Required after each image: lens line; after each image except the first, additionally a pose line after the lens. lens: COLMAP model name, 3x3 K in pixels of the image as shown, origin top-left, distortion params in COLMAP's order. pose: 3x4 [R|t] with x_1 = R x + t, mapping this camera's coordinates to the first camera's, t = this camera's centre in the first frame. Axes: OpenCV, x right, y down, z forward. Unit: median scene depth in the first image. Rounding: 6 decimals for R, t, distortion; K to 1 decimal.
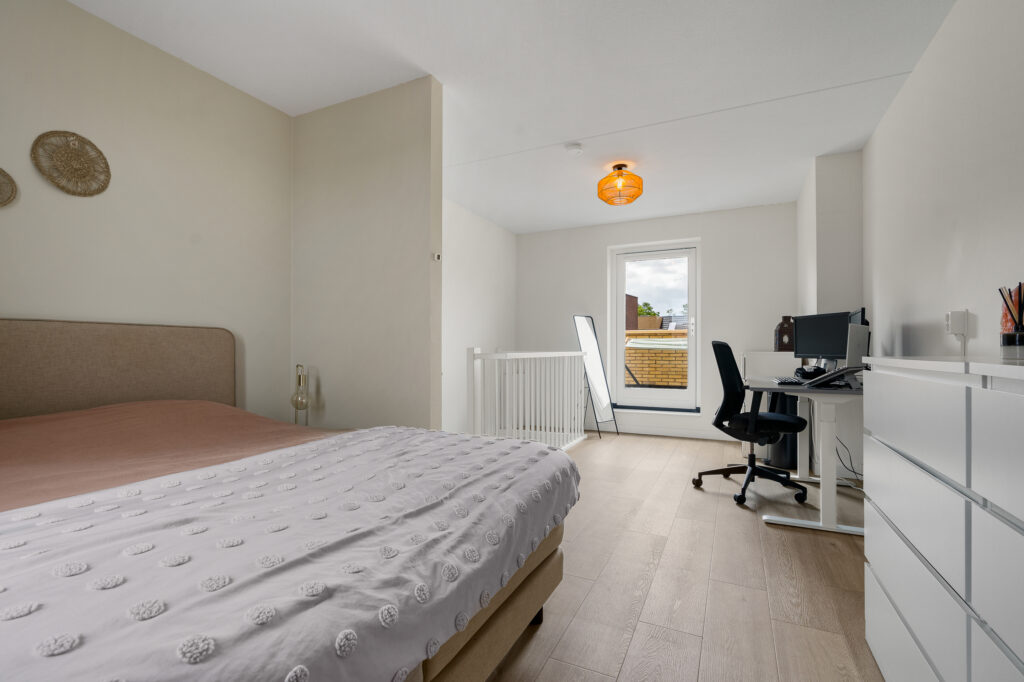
lens RADIAL K [[458.2, 0, 512.0], [0, 458.2, 341.0], [0, 0, 1]] dist [0.001338, -0.000039]
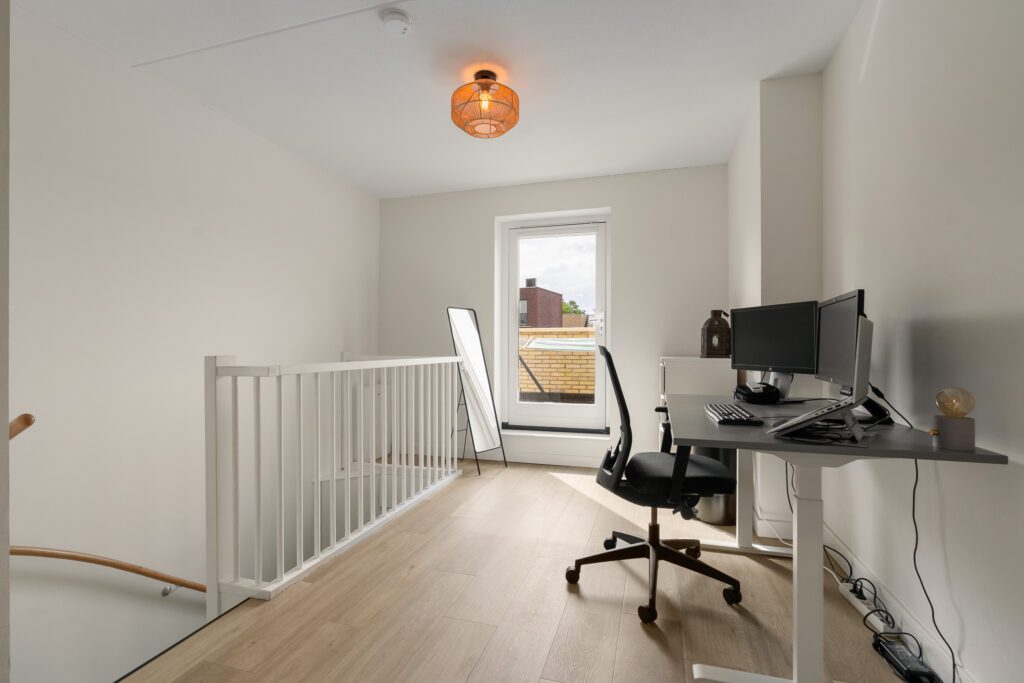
lens RADIAL K [[458.2, 0, 512.0], [0, 458.2, 341.5], [0, 0, 1]] dist [0.001338, -0.000039]
pose [[0.989088, 0.001960, 0.147313, 0.145401], [-0.002927, 0.999976, 0.006350, -0.006265], [-0.147297, -0.006712, 0.989069, 0.284027]]
